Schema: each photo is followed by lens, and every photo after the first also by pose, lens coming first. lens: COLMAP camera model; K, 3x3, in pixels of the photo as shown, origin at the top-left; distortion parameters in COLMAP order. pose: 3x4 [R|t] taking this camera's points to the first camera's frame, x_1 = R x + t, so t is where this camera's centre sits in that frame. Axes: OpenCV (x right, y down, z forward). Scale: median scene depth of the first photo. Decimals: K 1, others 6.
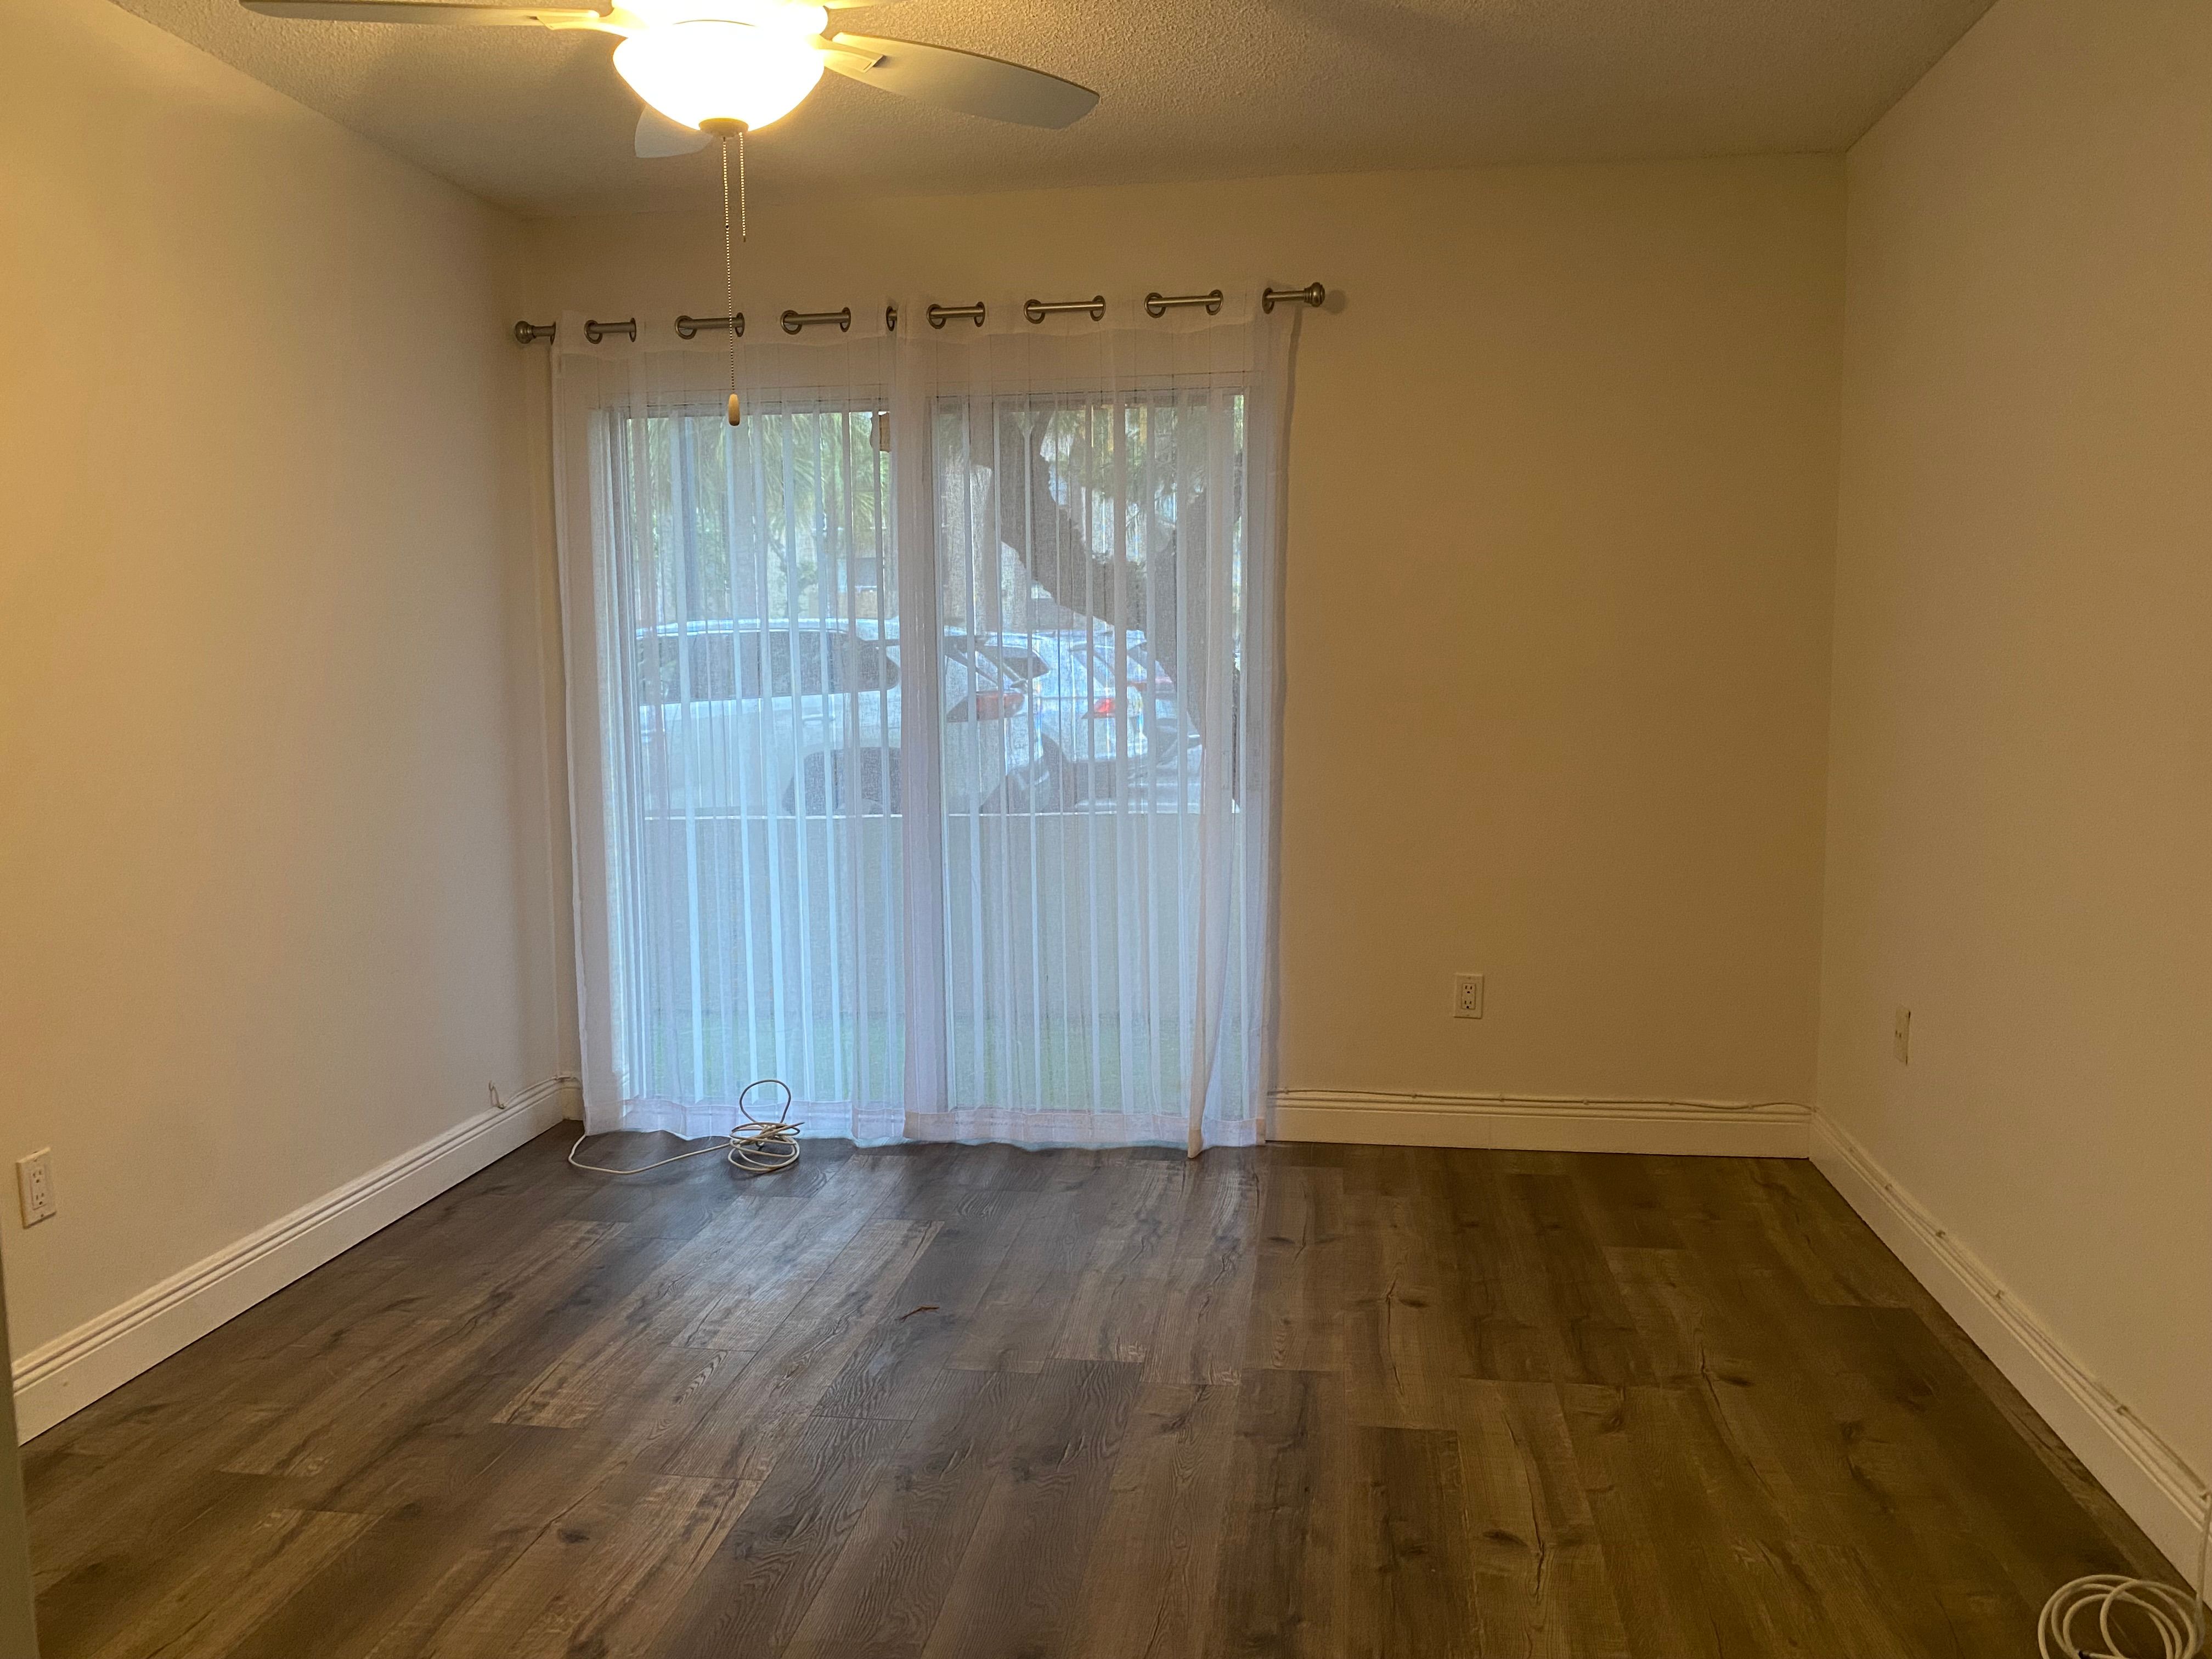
lens RADIAL K [[1700.8, 0, 1107.2], [0, 1700.8, 830.7], [0, 0, 1]] dist [0.029959, -0.030114]
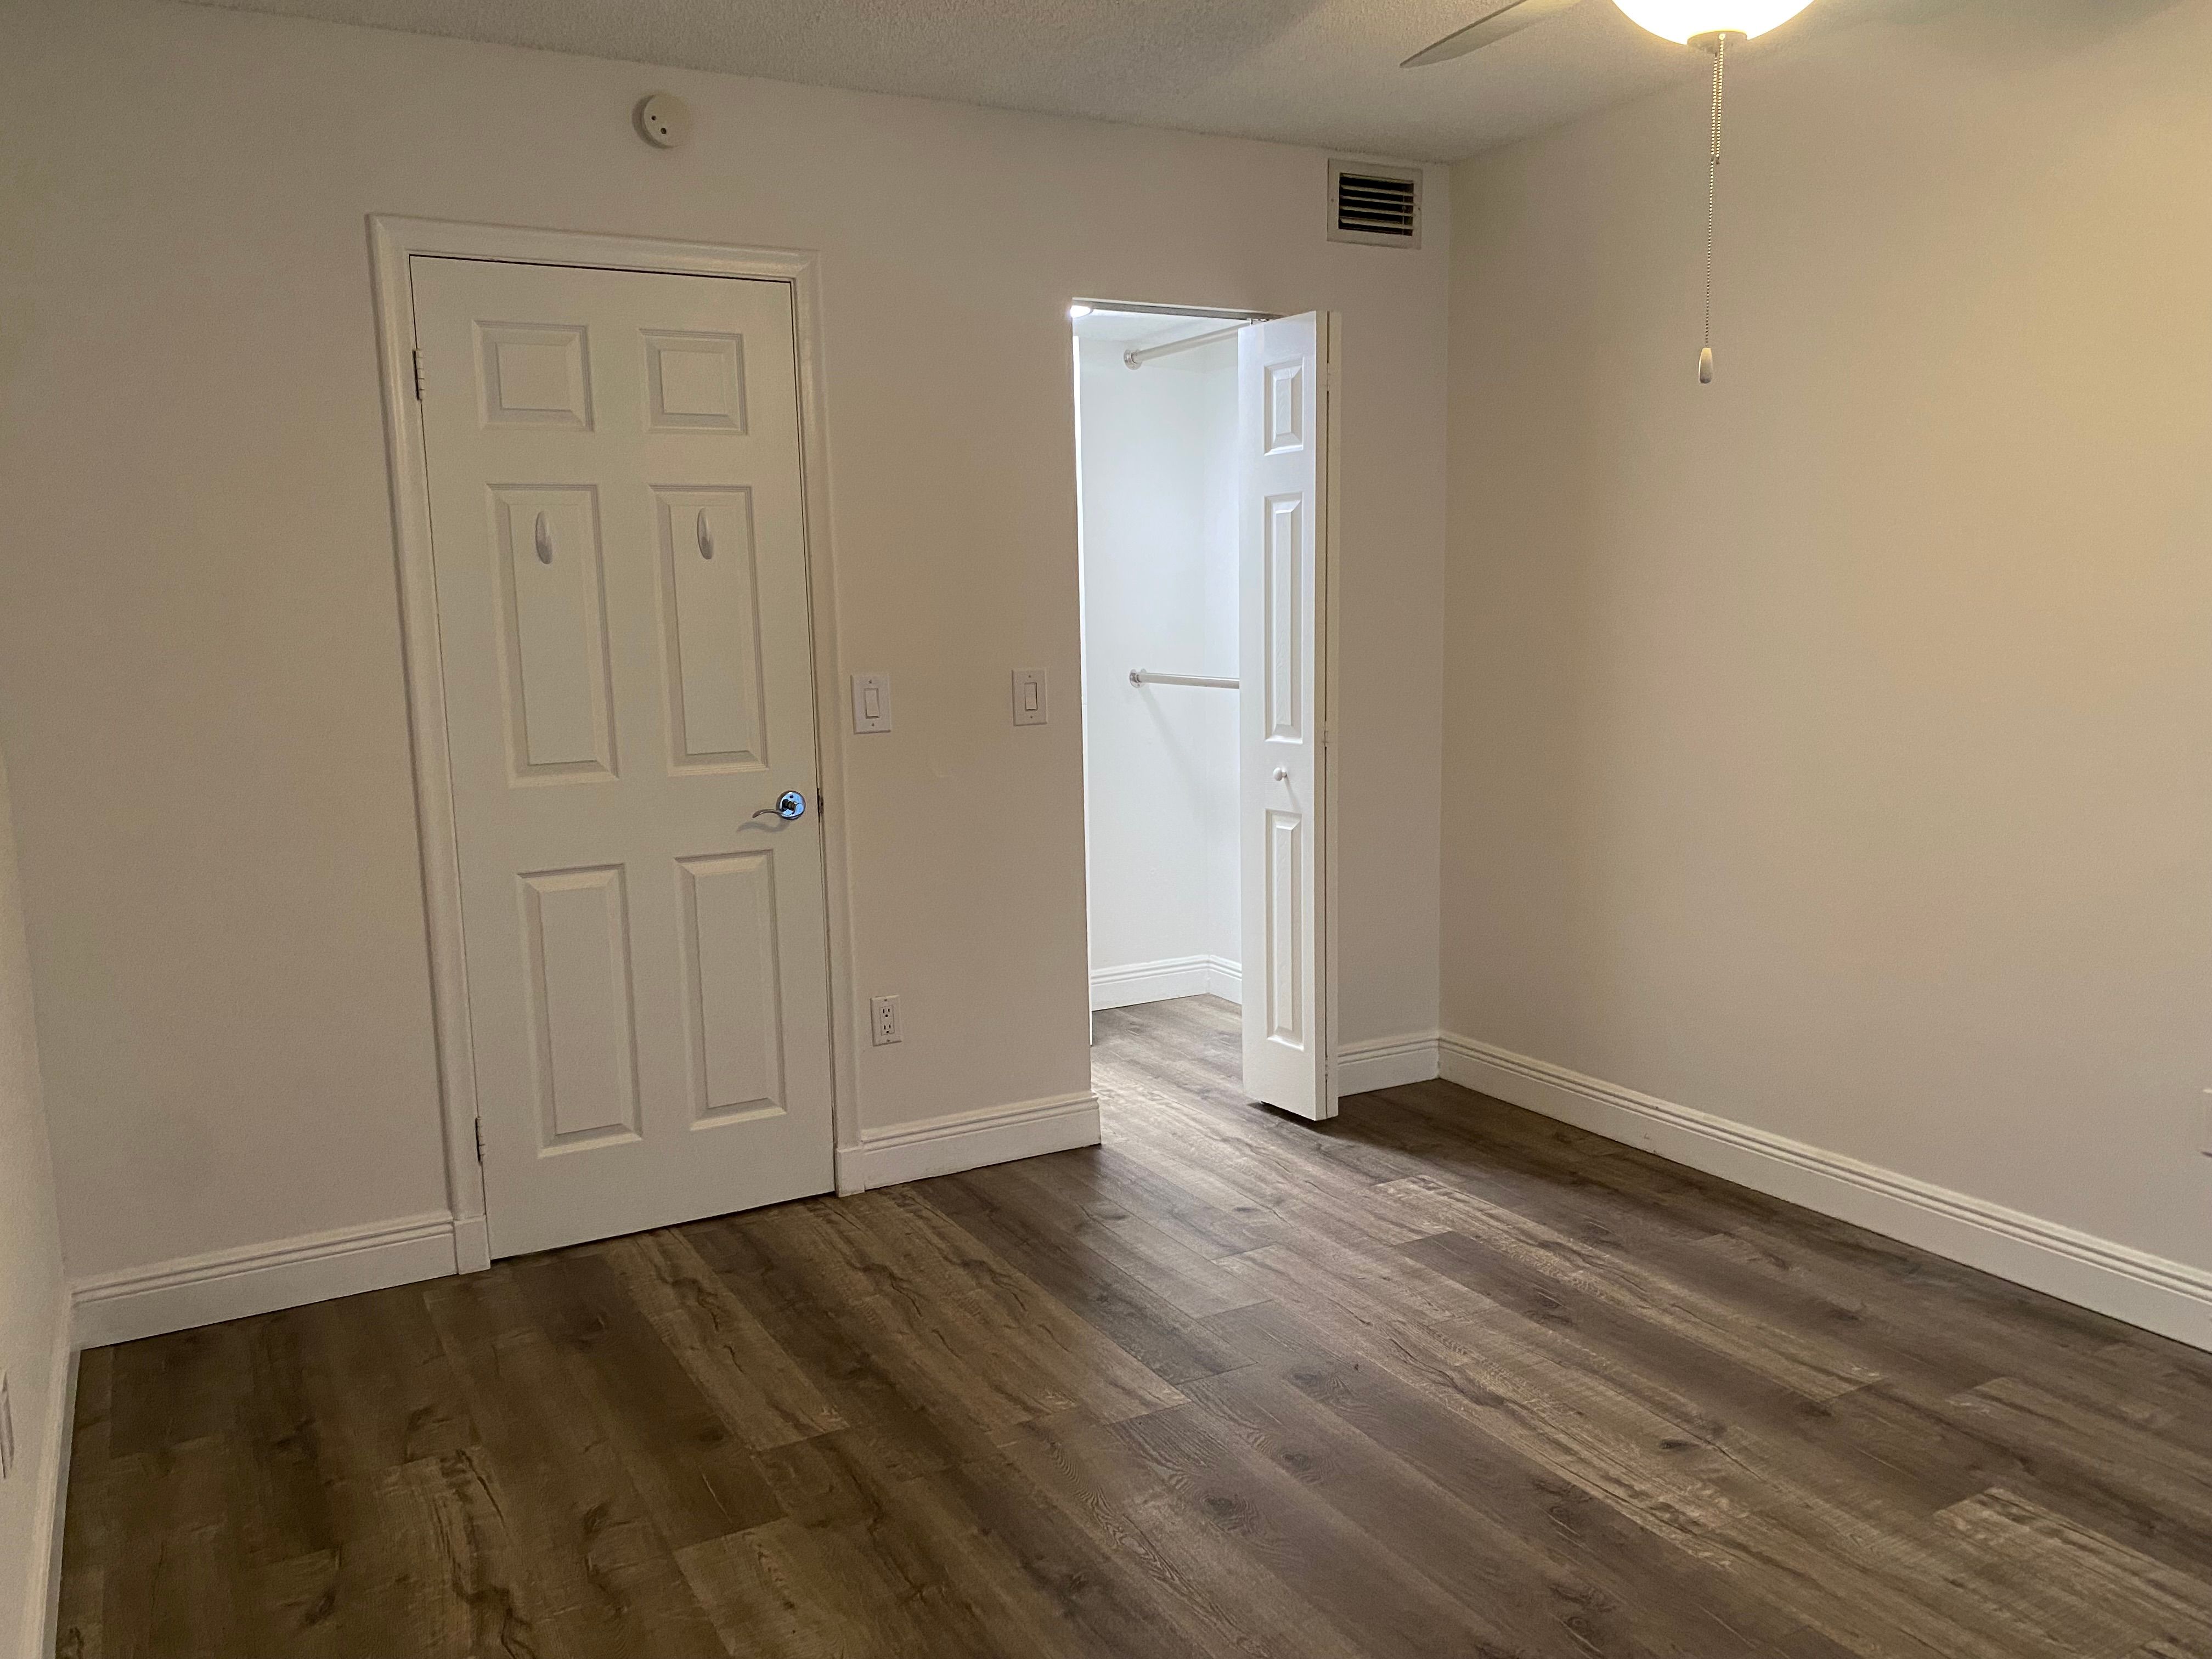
lens RADIAL K [[1700.8, 0, 1106.0], [0, 1700.8, 833.1], [0, 0, 1]] dist [0.029959, -0.030114]
pose [[-0.789939, 0.106259, -0.603909, 0.540481], [-0.043890, 0.972546, 0.228532, -0.177556], [0.611613, 0.207032, -0.763588, 1.427181]]
